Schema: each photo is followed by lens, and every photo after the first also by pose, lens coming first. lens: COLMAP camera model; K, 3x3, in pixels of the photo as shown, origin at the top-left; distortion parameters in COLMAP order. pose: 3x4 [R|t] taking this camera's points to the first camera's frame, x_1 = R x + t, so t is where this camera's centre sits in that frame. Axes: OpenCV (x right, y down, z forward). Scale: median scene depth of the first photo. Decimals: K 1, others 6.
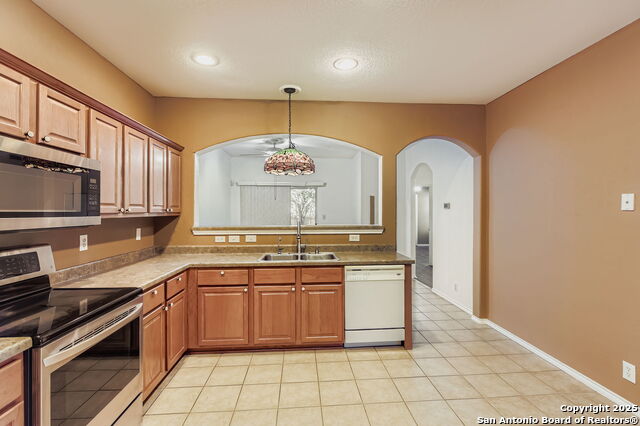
lens RADIAL K [[293.1, 0, 321.9], [0, 293.1, 210.4], [0, 0, 1]] dist [-0.001453, -0.000184]
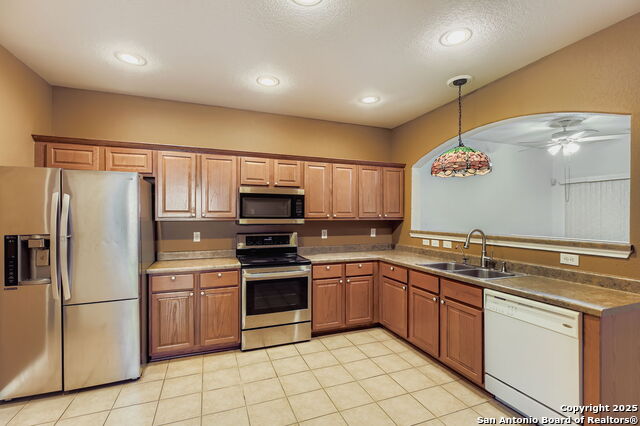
lens RADIAL K [[293.6, 0, 320.0], [0, 293.6, 213.0], [0, 0, 1]] dist [-0.001022, -0.000098]
pose [[0.292132, -0.007945, -0.956345, 0.685298], [-0.001362, 0.999961, -0.008724, -0.000532], [0.956377, 0.003851, 0.292110, 0.359339]]
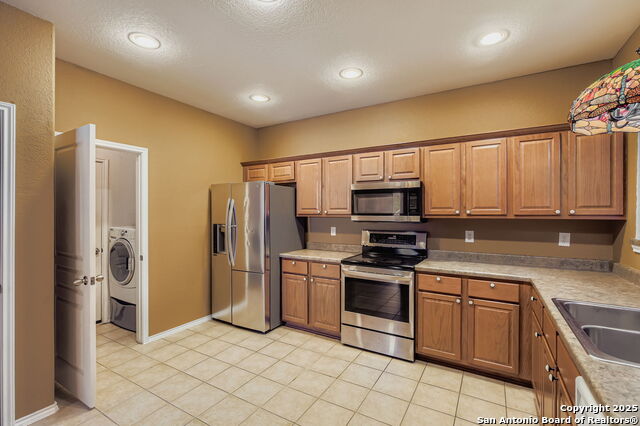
lens RADIAL K [[293.1, 0, 321.9], [0, 293.1, 210.4], [0, 0, 1]] dist [-0.001453, -0.000184]
pose [[-0.574174, -0.001875, -0.818731, 0.527833], [0.002374, 0.999989, -0.003954, -0.003522], [0.818730, -0.004214, -0.574164, 0.955172]]
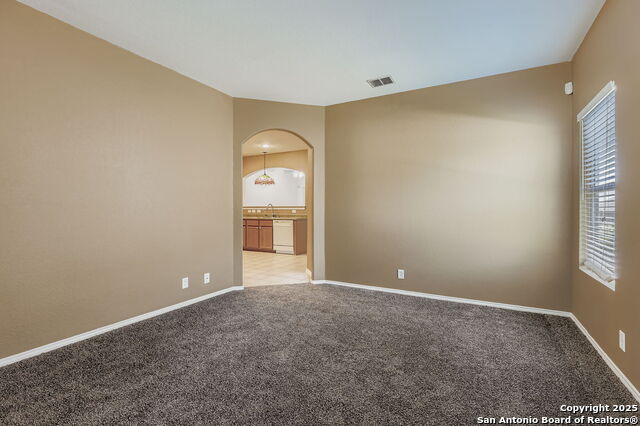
lens RADIAL K [[293.1, 0, 321.9], [0, 293.1, 210.4], [0, 0, 1]] dist [-0.001453, -0.000184]
pose [[0.837175, 0.002608, -0.546930, 1.844849], [0.001303, 0.999976, 0.006763, 0.087417], [0.546934, -0.006375, 0.837151, -0.923369]]
